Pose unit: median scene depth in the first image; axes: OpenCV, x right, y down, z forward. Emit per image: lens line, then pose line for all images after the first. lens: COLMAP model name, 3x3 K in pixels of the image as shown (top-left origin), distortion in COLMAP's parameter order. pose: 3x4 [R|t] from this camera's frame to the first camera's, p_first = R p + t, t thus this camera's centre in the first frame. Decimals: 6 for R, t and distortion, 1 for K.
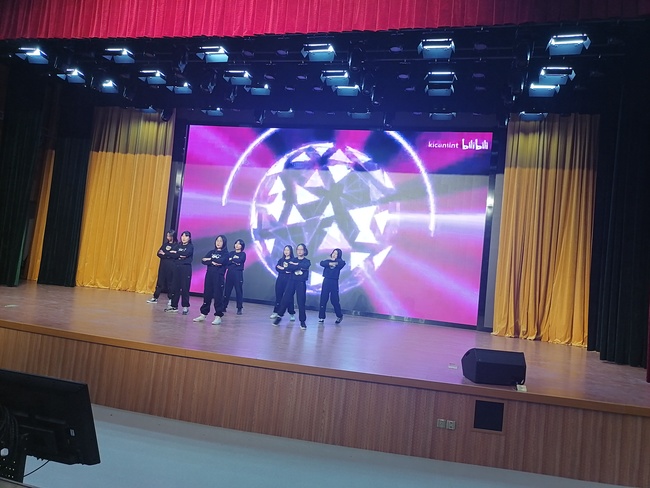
lens RADIAL K [[485.4, 0, 325.0], [0, 485.4, 244.0], [0, 0, 1]] dist [0.026552, -0.002918]
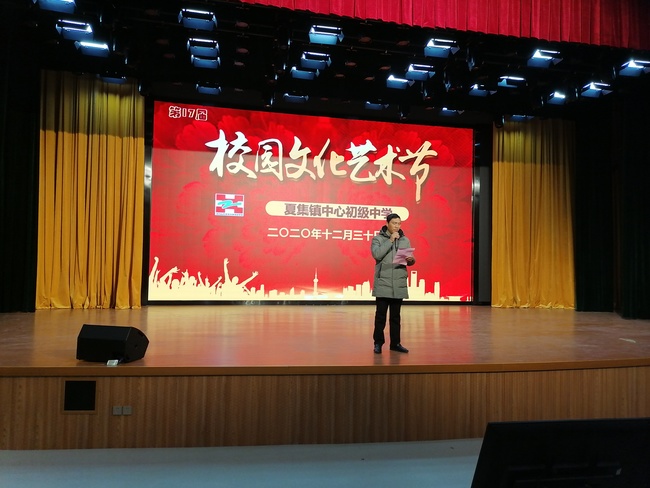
lens RADIAL K [[486.6, 0, 325.0], [0, 486.6, 244.0], [0, 0, 1]] dist [0.025343, -0.000315]
pose [[0.896075, -0.061011, 0.439689, -0.699469], [0.040994, 0.997651, 0.054889, -0.060768], [-0.442005, -0.031160, 0.896471, 0.203918]]
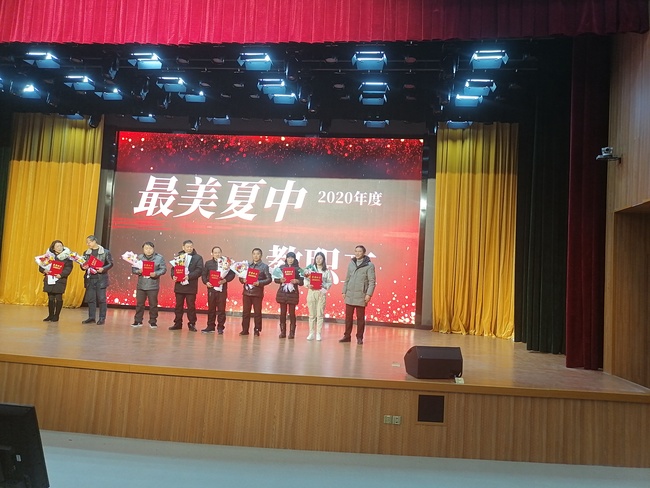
lens RADIAL K [[486.6, 0, 325.0], [0, 486.6, 244.0], [0, 0, 1]] dist [0.025343, -0.000315]
pose [[0.991294, -0.030959, 0.127976, -0.011341], [0.032151, 0.999457, -0.007261, -0.003803], [-0.127681, 0.011312, 0.991751, -0.017627]]
